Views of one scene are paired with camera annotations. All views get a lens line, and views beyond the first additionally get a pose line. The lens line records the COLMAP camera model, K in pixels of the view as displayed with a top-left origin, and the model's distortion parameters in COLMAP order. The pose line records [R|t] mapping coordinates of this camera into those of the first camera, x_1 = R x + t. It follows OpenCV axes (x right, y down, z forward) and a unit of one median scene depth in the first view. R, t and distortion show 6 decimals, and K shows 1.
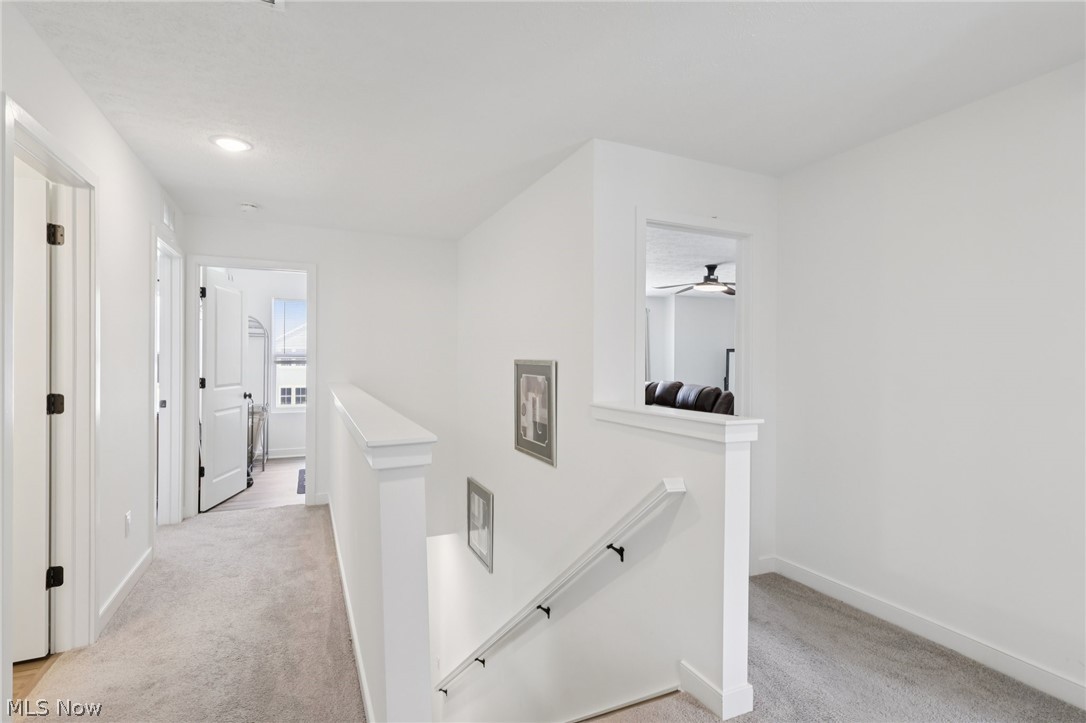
lens RADIAL K [[550.2, 0, 542.4], [0, 550.2, 367.2], [0, 0, 1]] dist [-0.003085, -0.000771]
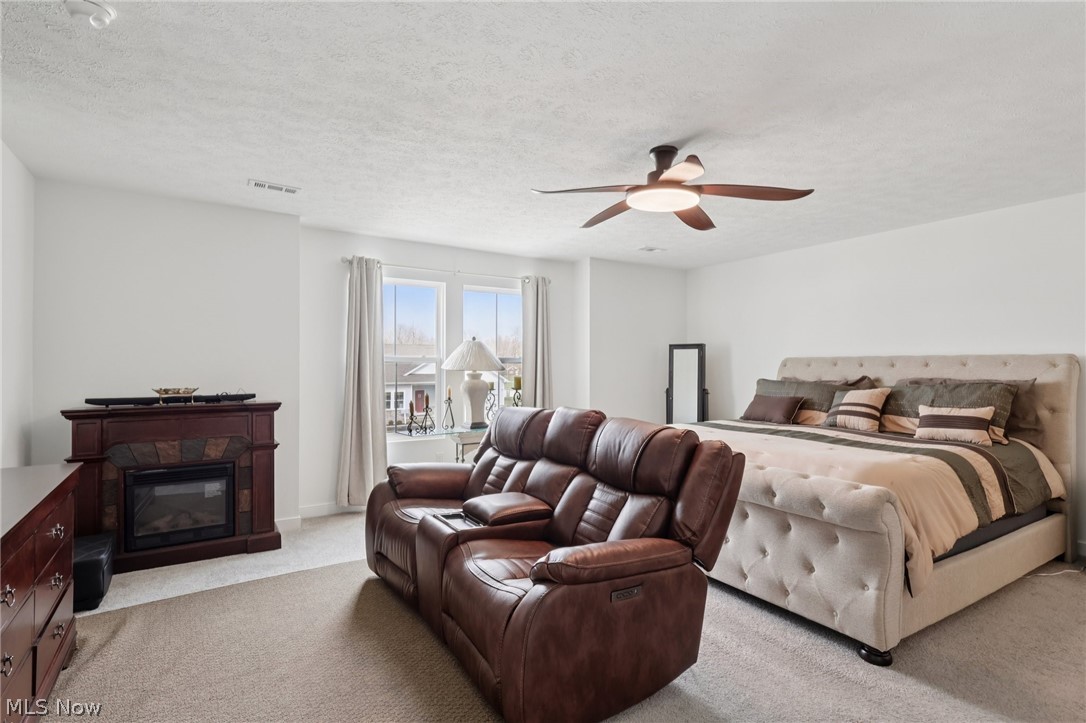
lens RADIAL K [[550.2, 0, 545.5], [0, 550.2, 359.0], [0, 0, 1]] dist [-0.003085, -0.000771]
pose [[0.989996, -0.005433, 0.140988, 0.148836], [0.008544, 0.999733, -0.021467, -0.005277], [-0.140833, 0.022457, 0.989779, 0.578964]]
